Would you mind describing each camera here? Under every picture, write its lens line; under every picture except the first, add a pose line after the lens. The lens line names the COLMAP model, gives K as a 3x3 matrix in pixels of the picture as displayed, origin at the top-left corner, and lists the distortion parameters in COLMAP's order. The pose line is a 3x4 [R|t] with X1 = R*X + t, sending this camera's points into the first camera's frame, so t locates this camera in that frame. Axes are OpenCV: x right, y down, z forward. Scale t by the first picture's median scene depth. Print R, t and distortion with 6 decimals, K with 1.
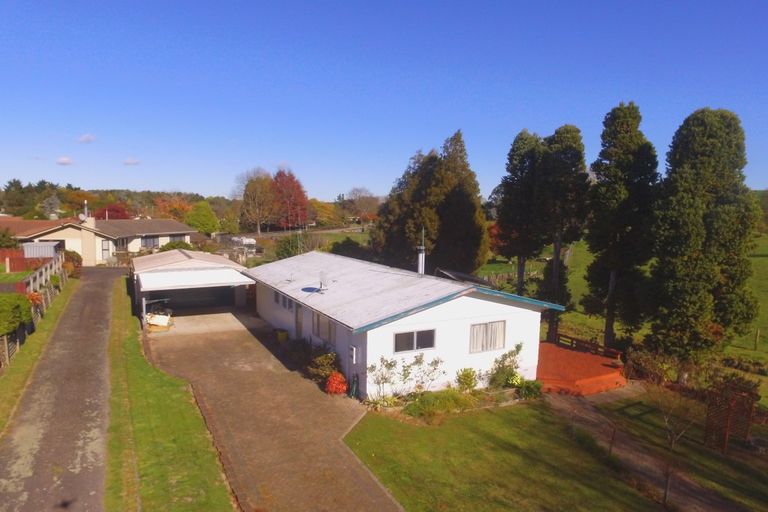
lens RADIAL K [[516.8, 0, 391.1], [0, 516.8, 259.7], [0, 0, 1]] dist [-0.103481, 0.068890]
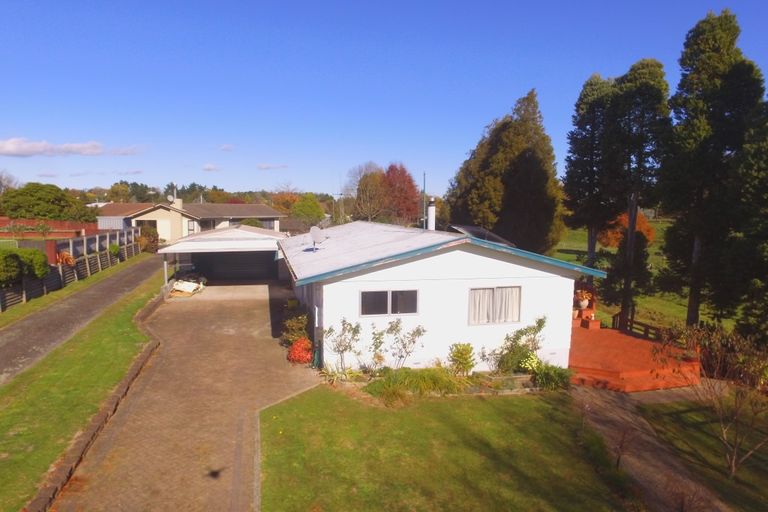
lens RADIAL K [[516.8, 0, 393.7], [0, 516.8, 257.4], [0, 0, 1]] dist [-0.103481, 0.068890]
pose [[0.971332, 0.018303, -0.237022, 0.208398], [-0.019773, 0.999797, -0.003826, 0.077525], [0.236904, 0.008402, 0.971497, 0.190393]]
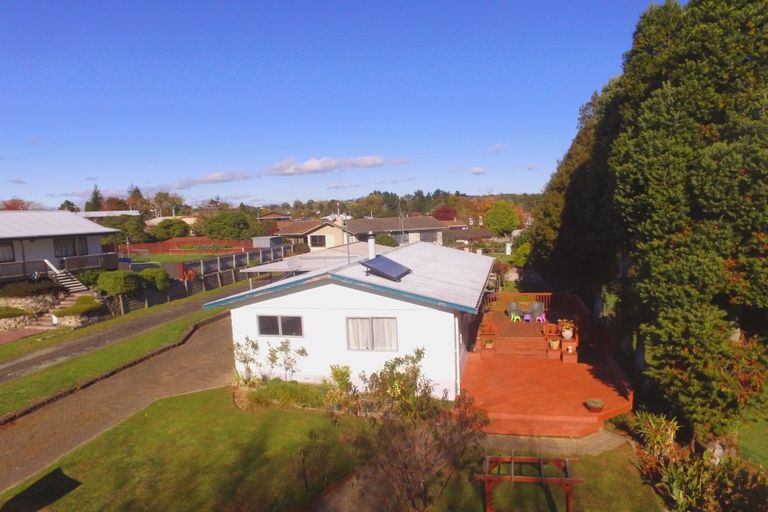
lens RADIAL K [[516.8, 0, 389.9], [0, 516.8, 255.6], [0, 0, 1]] dist [-0.103481, 0.068890]
pose [[0.752075, 0.013277, -0.658943, 0.722178], [-0.018427, 0.999830, -0.000887, 0.019071], [0.658820, 0.012809, 0.752192, 0.350396]]
